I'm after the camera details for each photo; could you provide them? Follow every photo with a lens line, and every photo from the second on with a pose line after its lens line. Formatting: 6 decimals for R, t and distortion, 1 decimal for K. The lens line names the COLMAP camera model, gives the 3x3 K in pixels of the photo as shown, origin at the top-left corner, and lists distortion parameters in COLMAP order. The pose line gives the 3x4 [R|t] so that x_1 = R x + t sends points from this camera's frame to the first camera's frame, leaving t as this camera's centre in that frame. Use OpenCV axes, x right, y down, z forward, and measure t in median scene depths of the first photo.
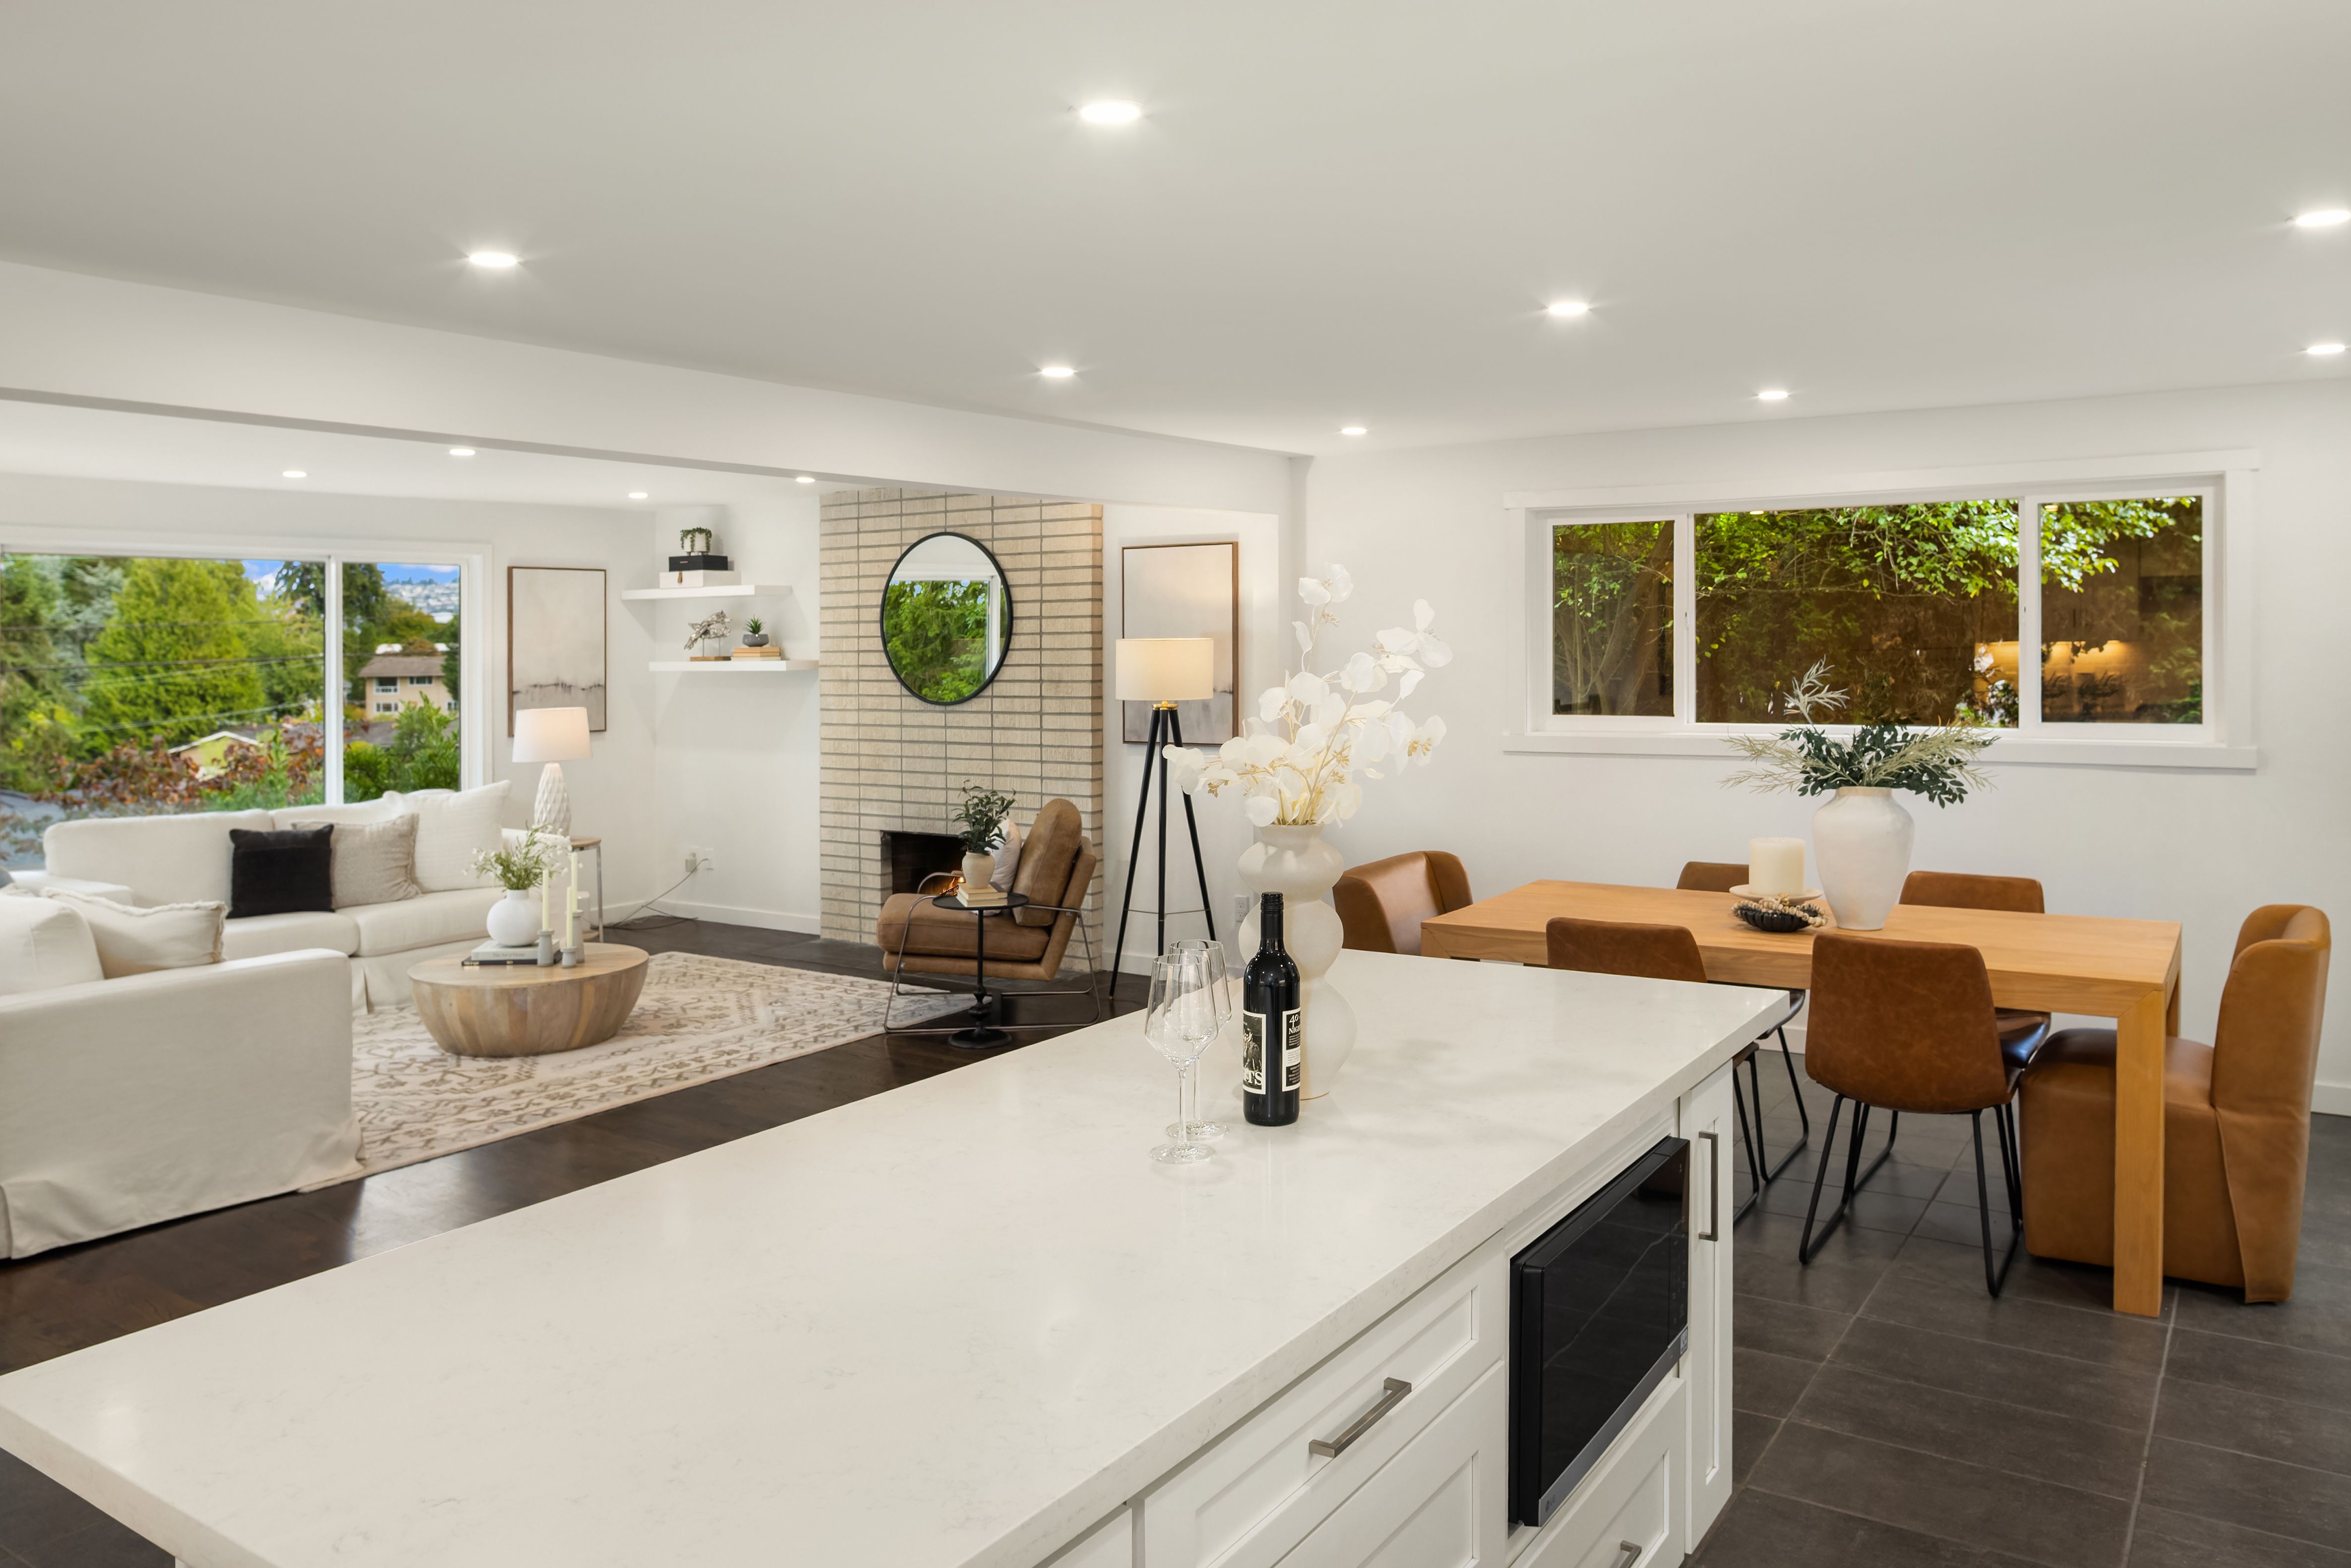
lens RADIAL K [[1693.2, 0, 1204.0], [0, 1693.2, 582.2], [0, 0, 1]] dist [-0.027542, 0.026047]
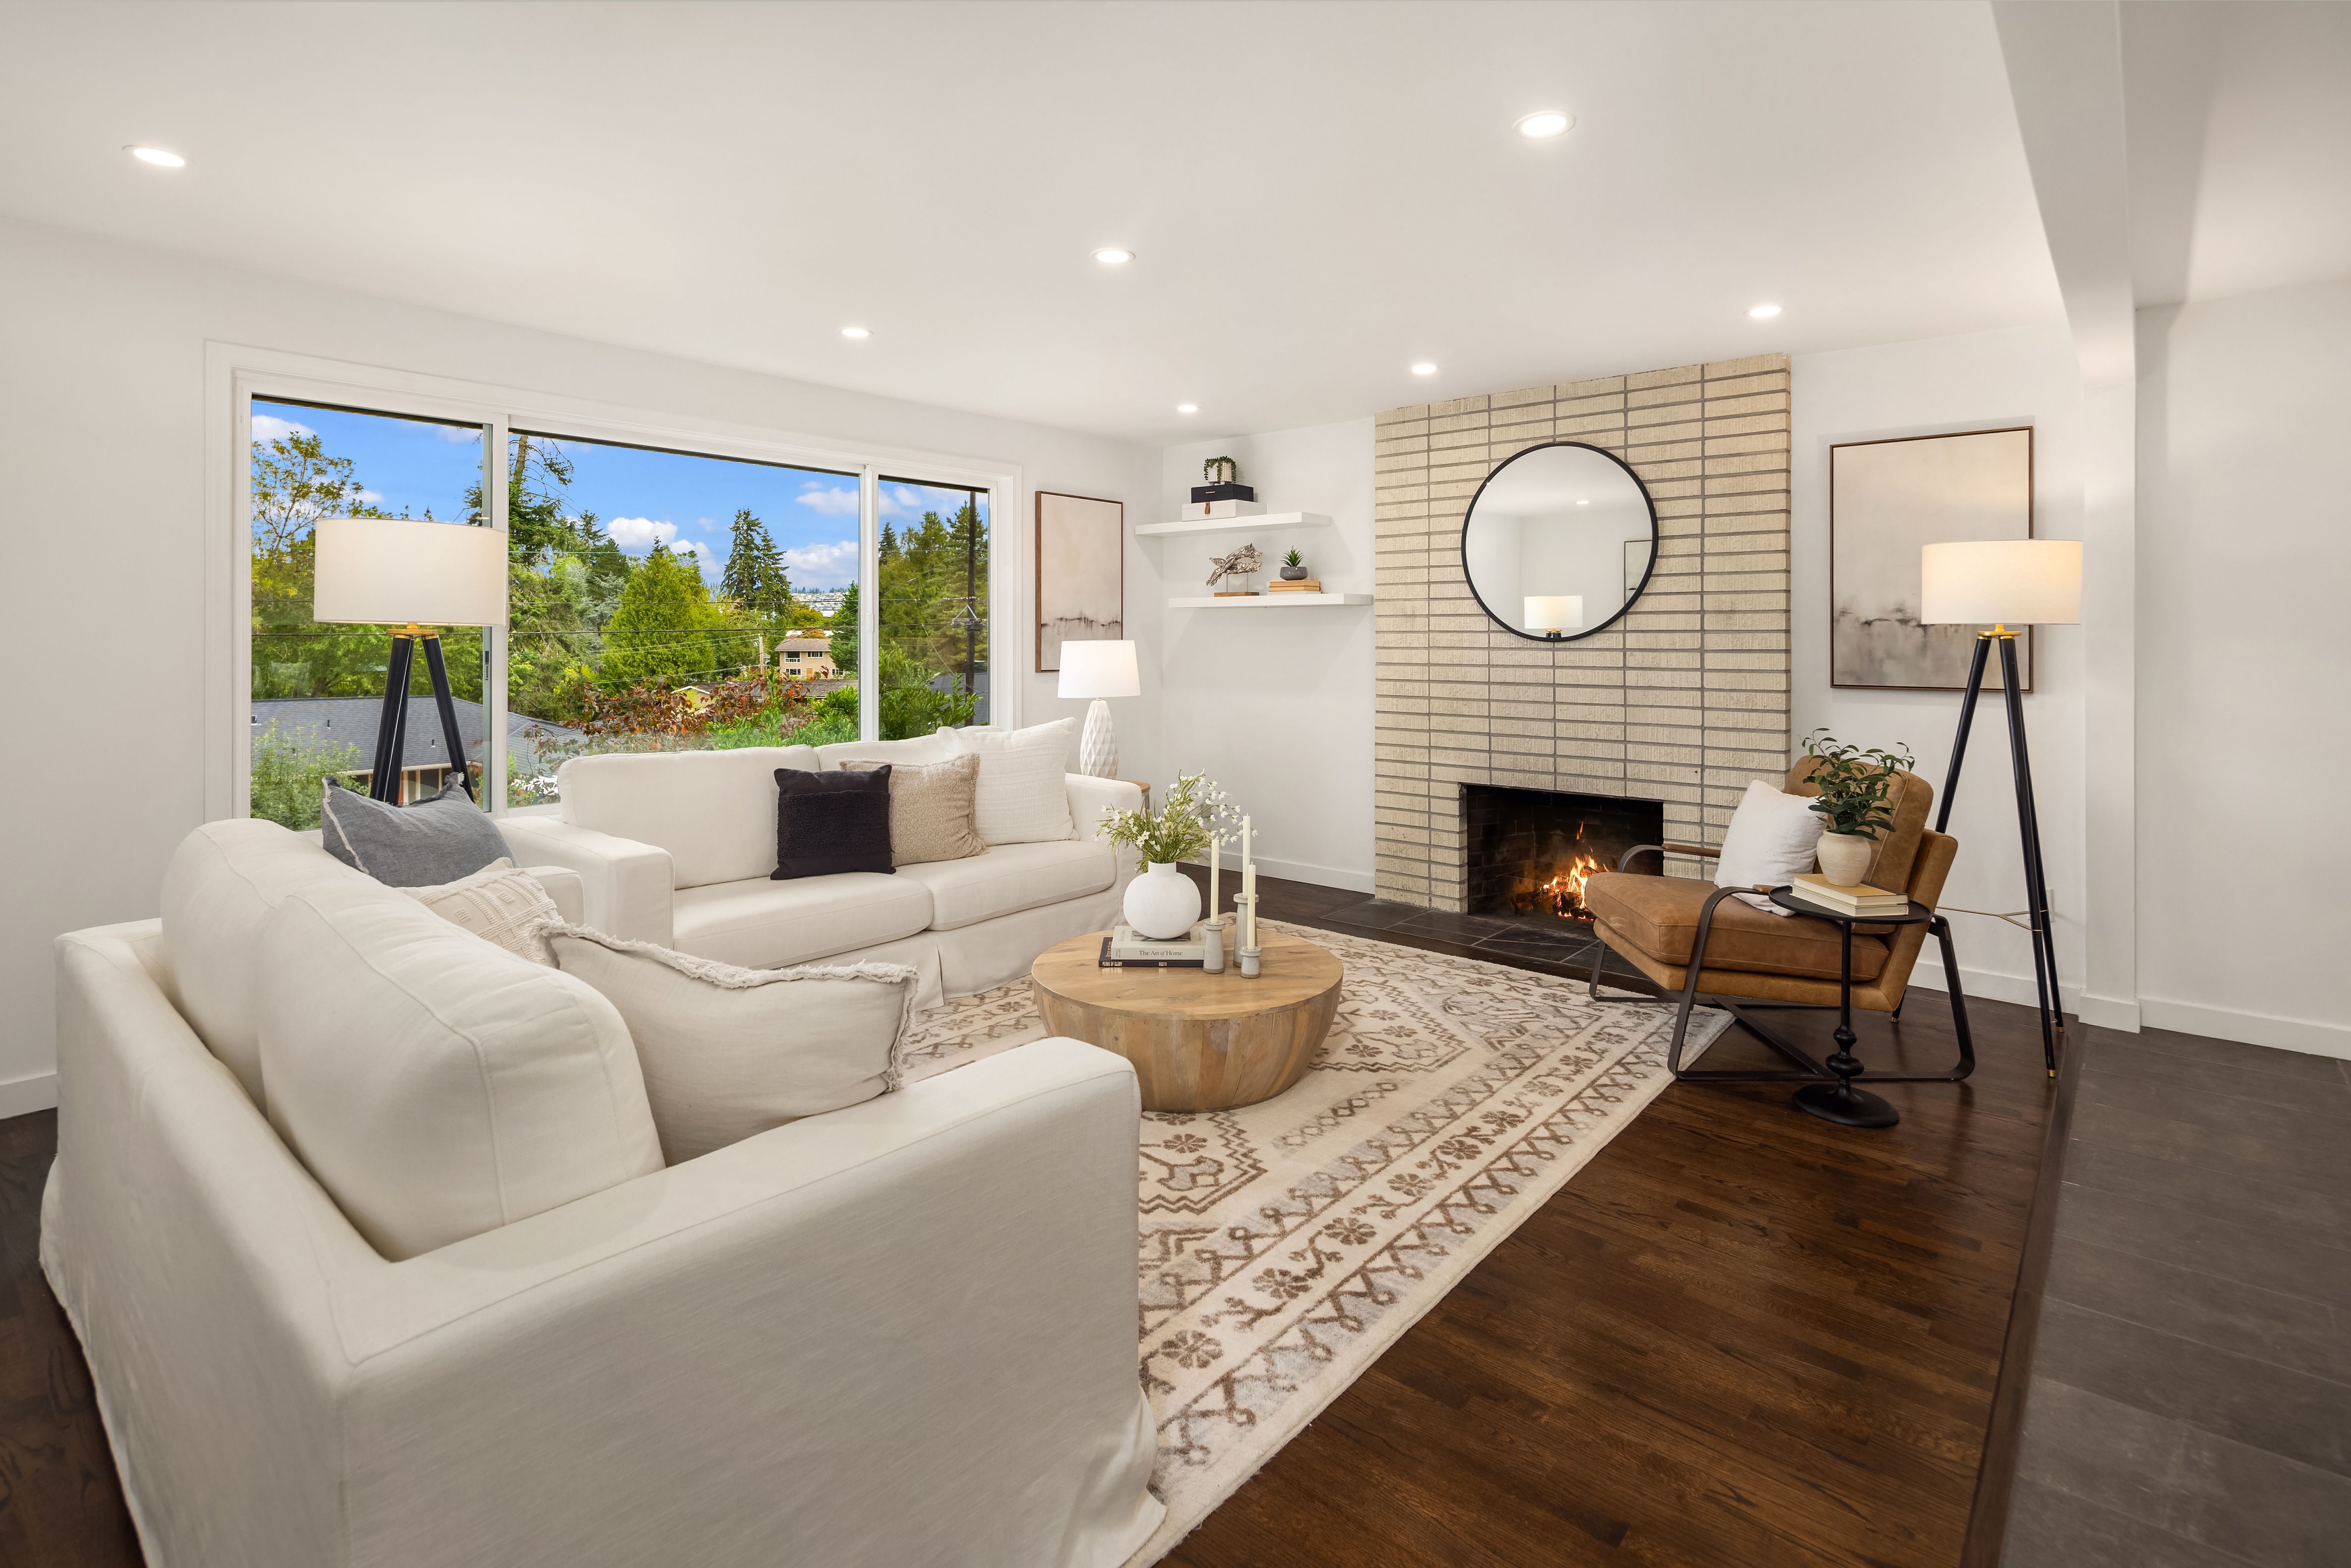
lens RADIAL K [[1137.2, 0, 1216.3], [0, 1137.2, 621.0], [0, 0, 1]] dist [0.005784, -0.000132]
pose [[0.995717, 0.013639, -0.091439, -0.274405], [-0.011770, 0.999711, 0.020953, 0.052366], [0.091698, -0.019787, 0.995590, 0.407116]]
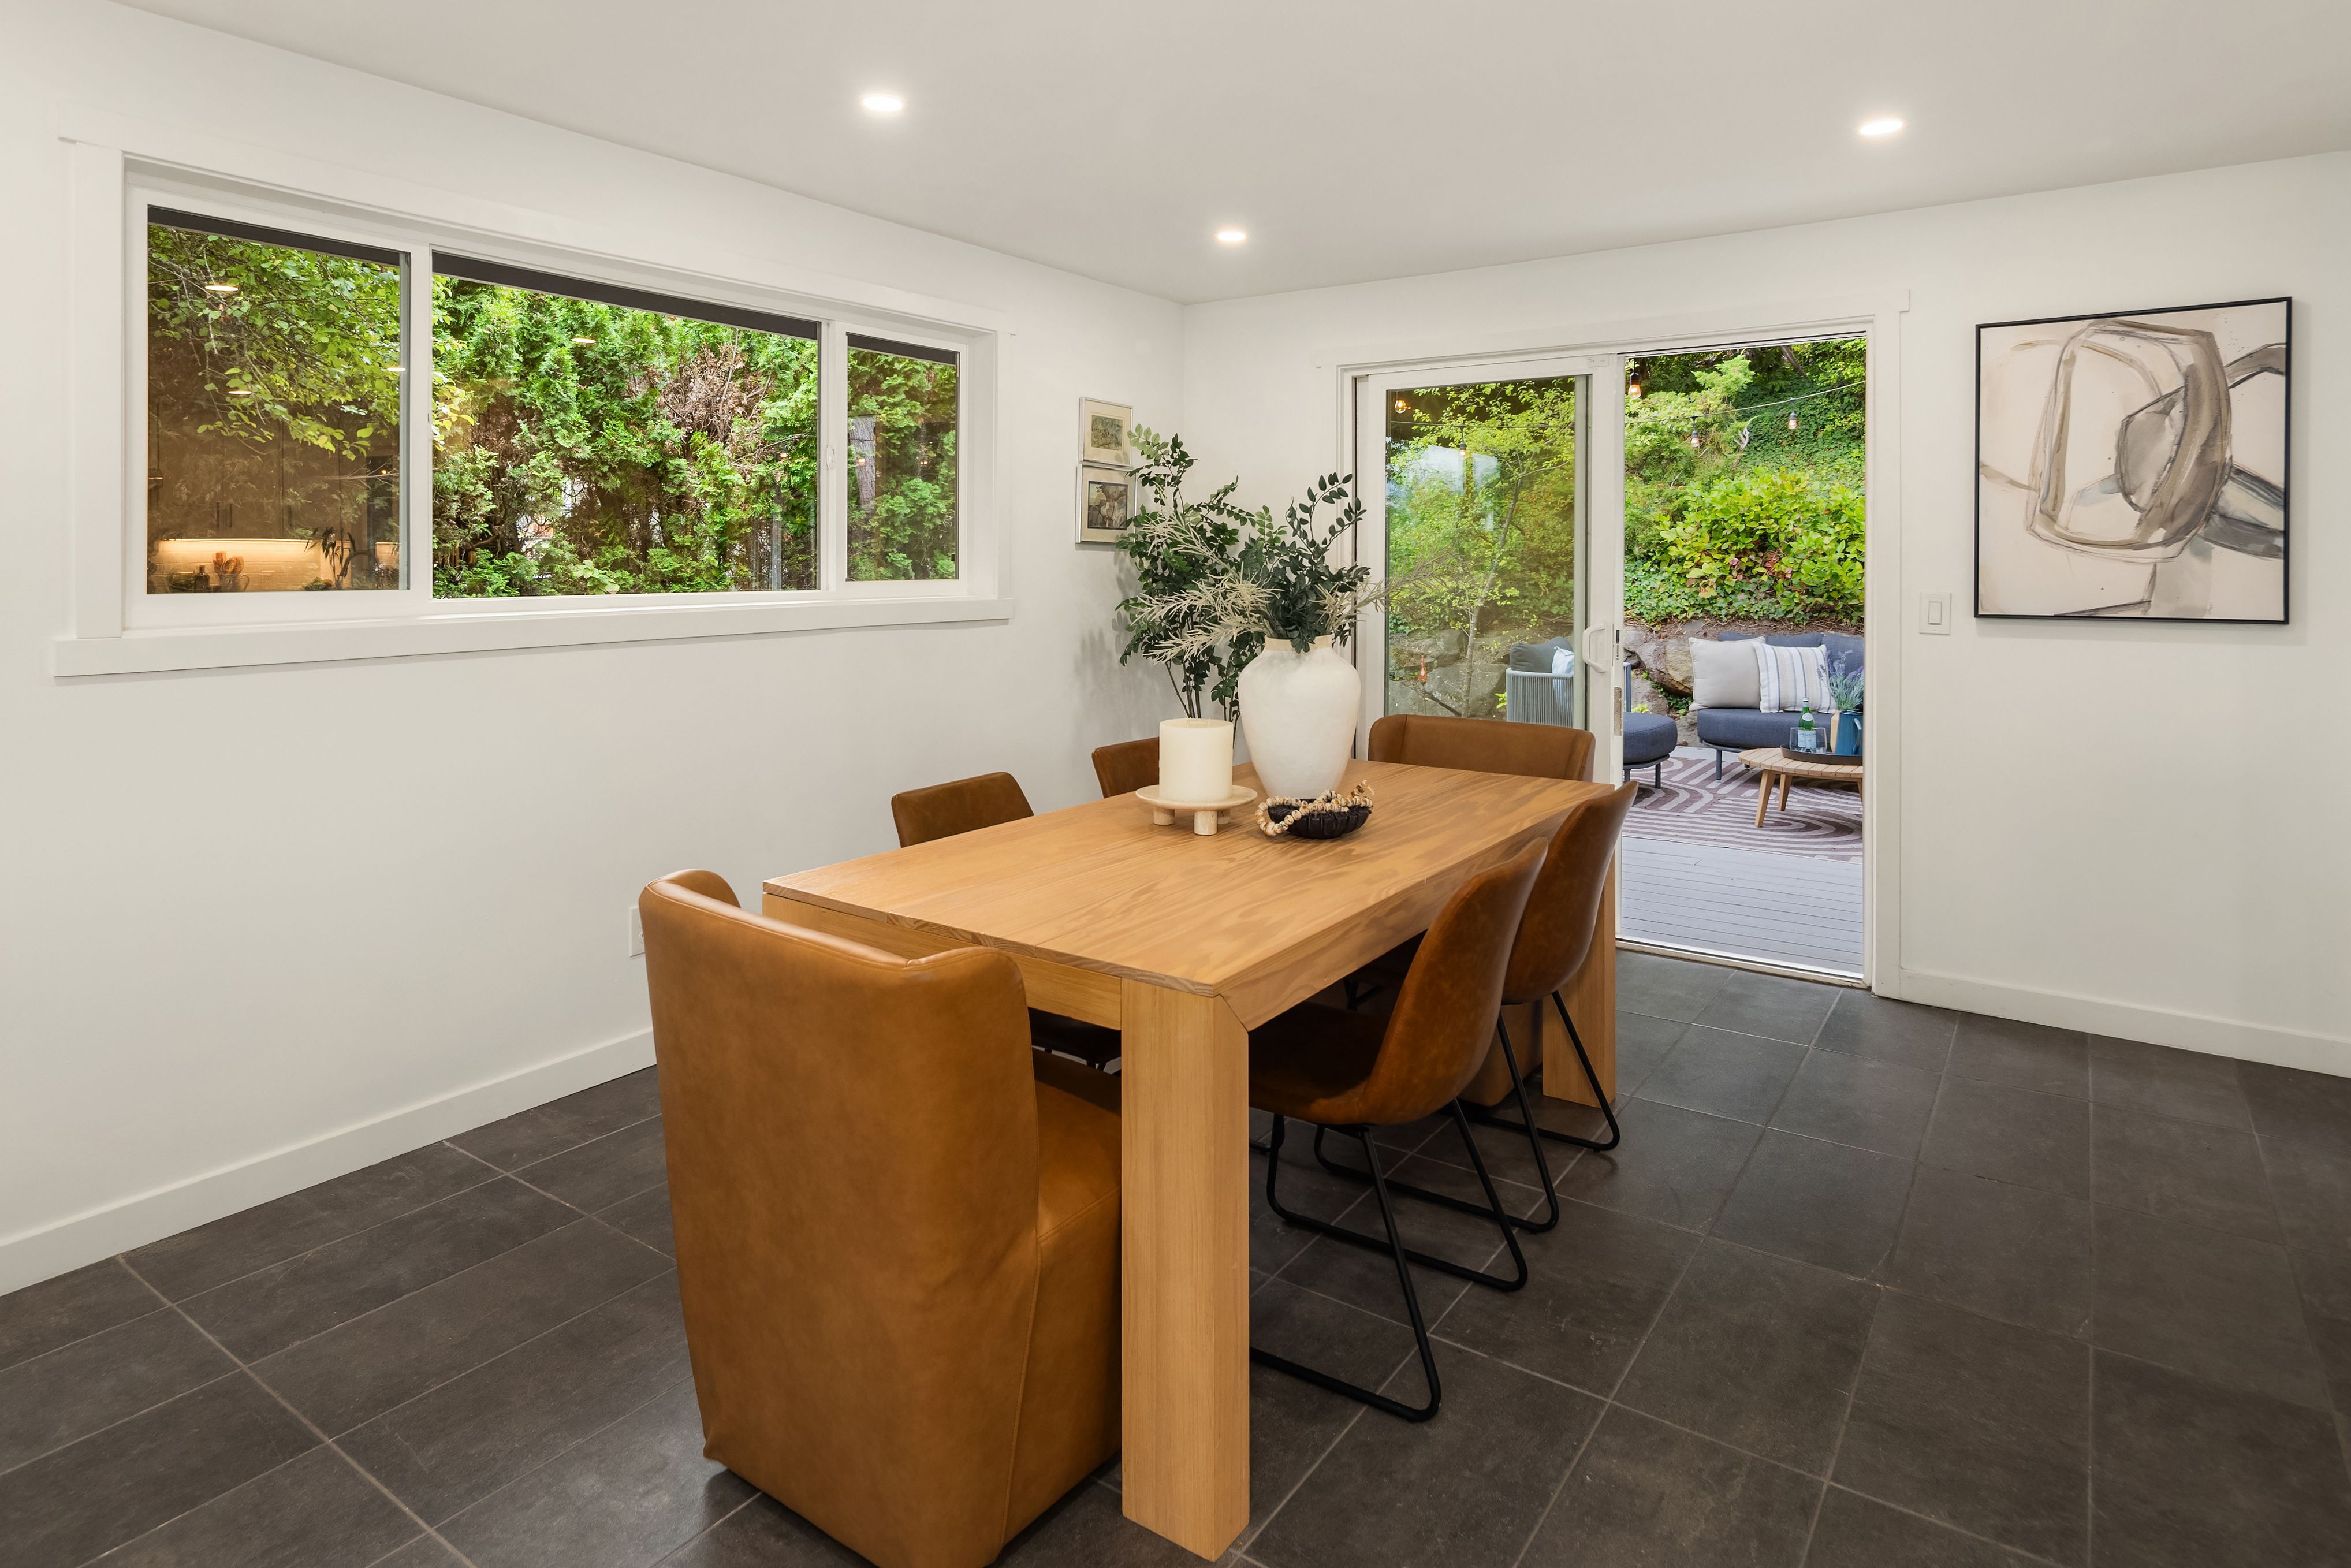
lens RADIAL K [[1313.2, 0, 1137.2], [0, 1313.2, 561.4], [0, 0, 1]] dist [-0.004068, -0.005651]
pose [[0.027216, 0.007493, 0.999601, -0.126428], [-0.035230, 0.999358, -0.006532, 0.049598], [-0.999009, -0.035038, 0.027463, 0.574738]]
